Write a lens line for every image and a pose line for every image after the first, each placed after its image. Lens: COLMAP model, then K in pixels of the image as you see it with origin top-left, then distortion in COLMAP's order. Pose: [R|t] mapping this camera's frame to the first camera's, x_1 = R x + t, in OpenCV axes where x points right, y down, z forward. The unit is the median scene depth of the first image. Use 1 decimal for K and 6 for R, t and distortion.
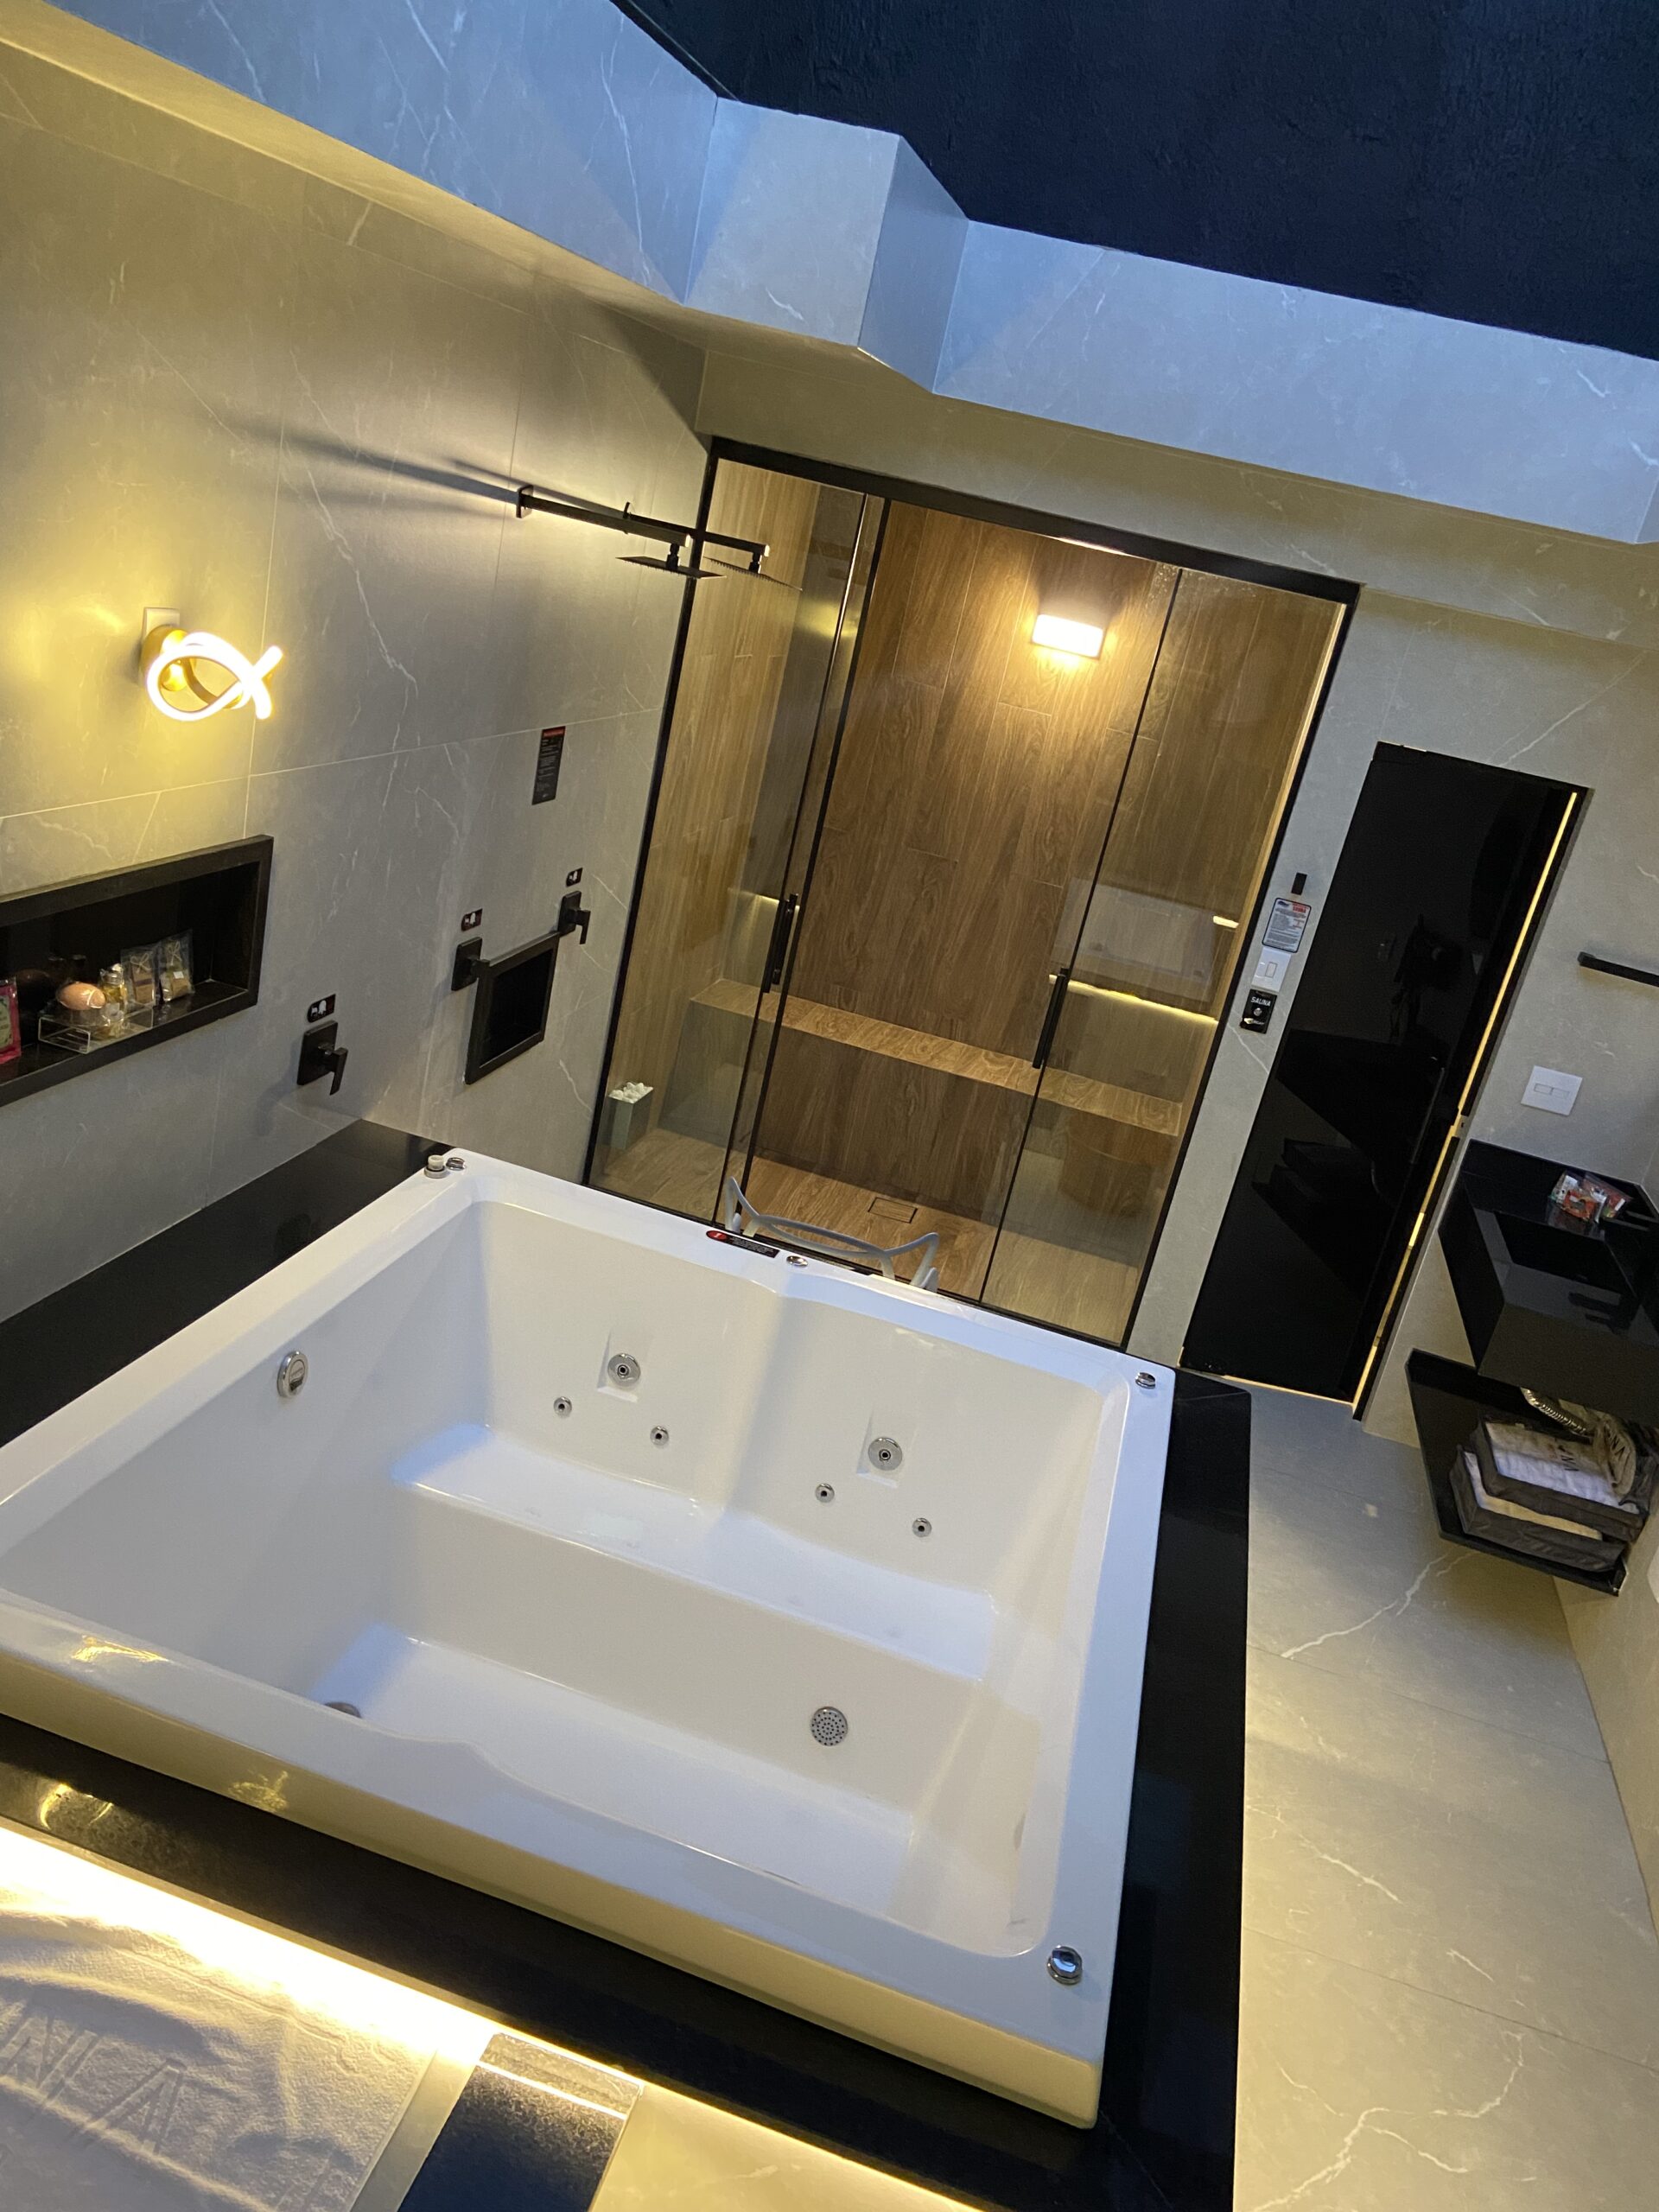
lens RADIAL K [[1659.1, 0, 837.5], [0, 1659.1, 1088.5], [0, 0, 1]] dist [0.106654, -0.127264]
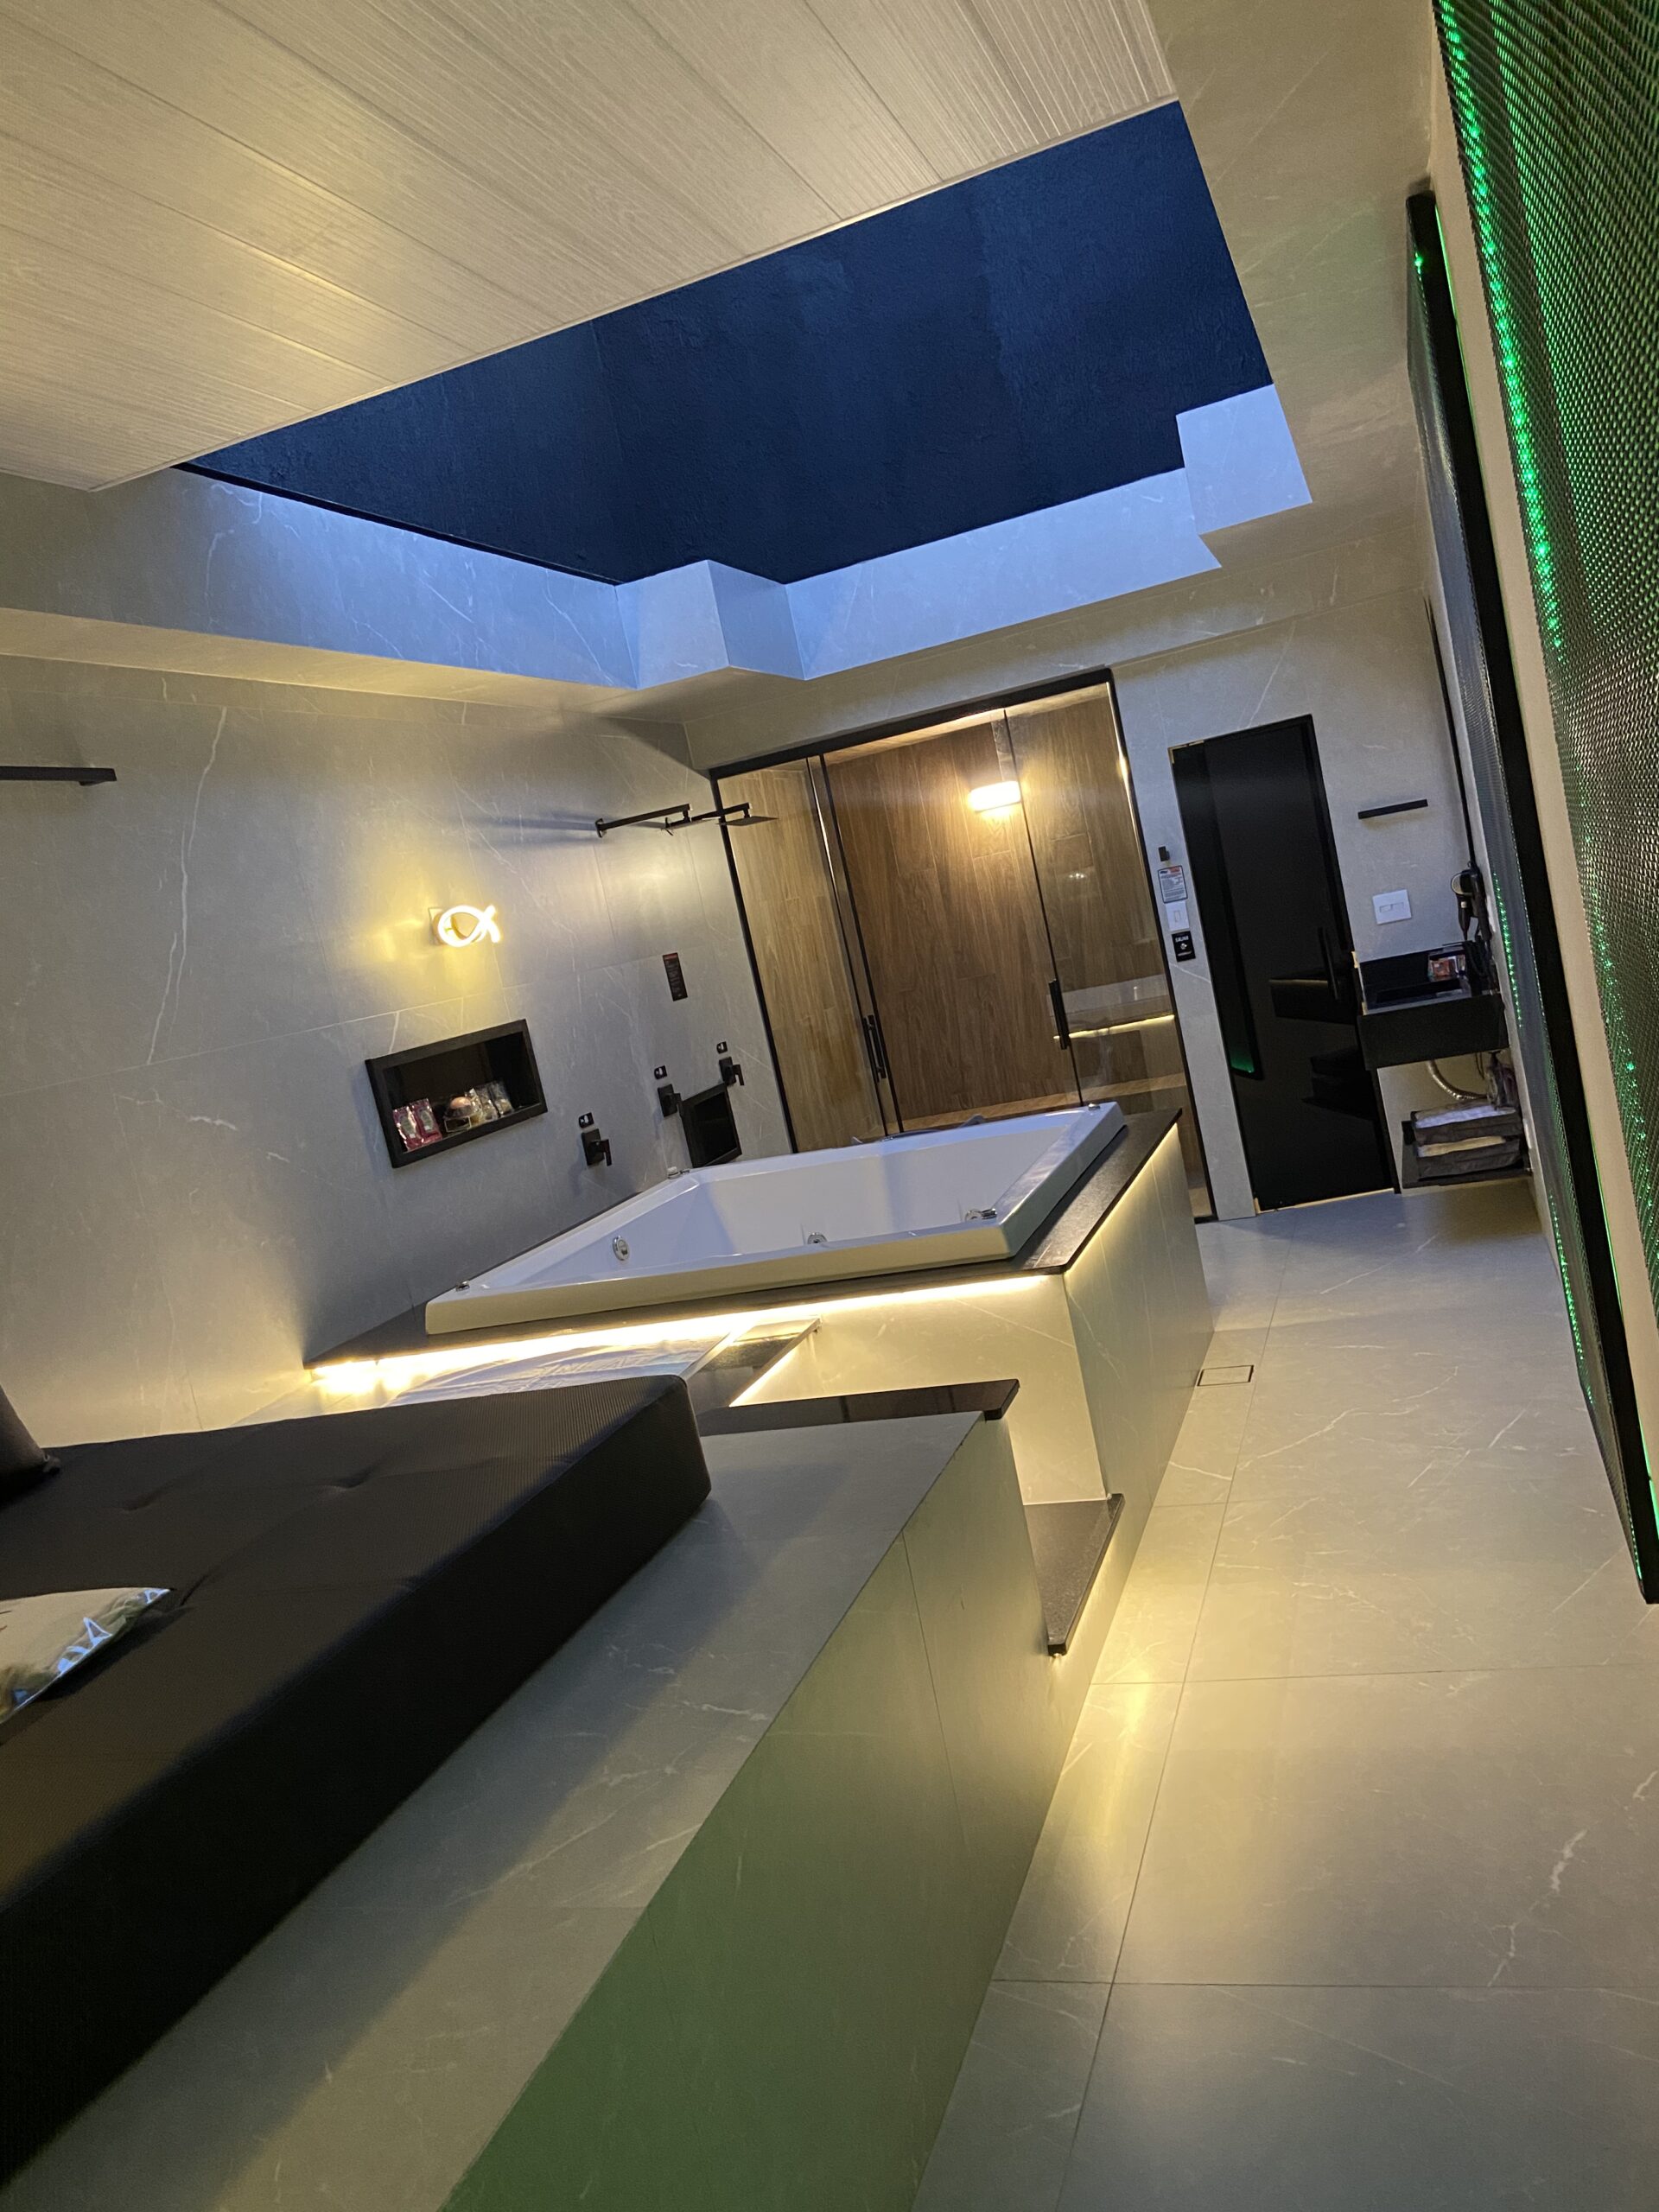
lens RADIAL K [[1659.1, 0, 834.8], [0, 1659.1, 1106.7], [0, 0, 1]] dist [0.106654, -0.127264]
pose [[0.907454, -0.399625, -0.129722, 0.129110], [0.361047, 0.899604, -0.245679, 0.381783], [0.214878, 0.176107, 0.960632, -0.502503]]
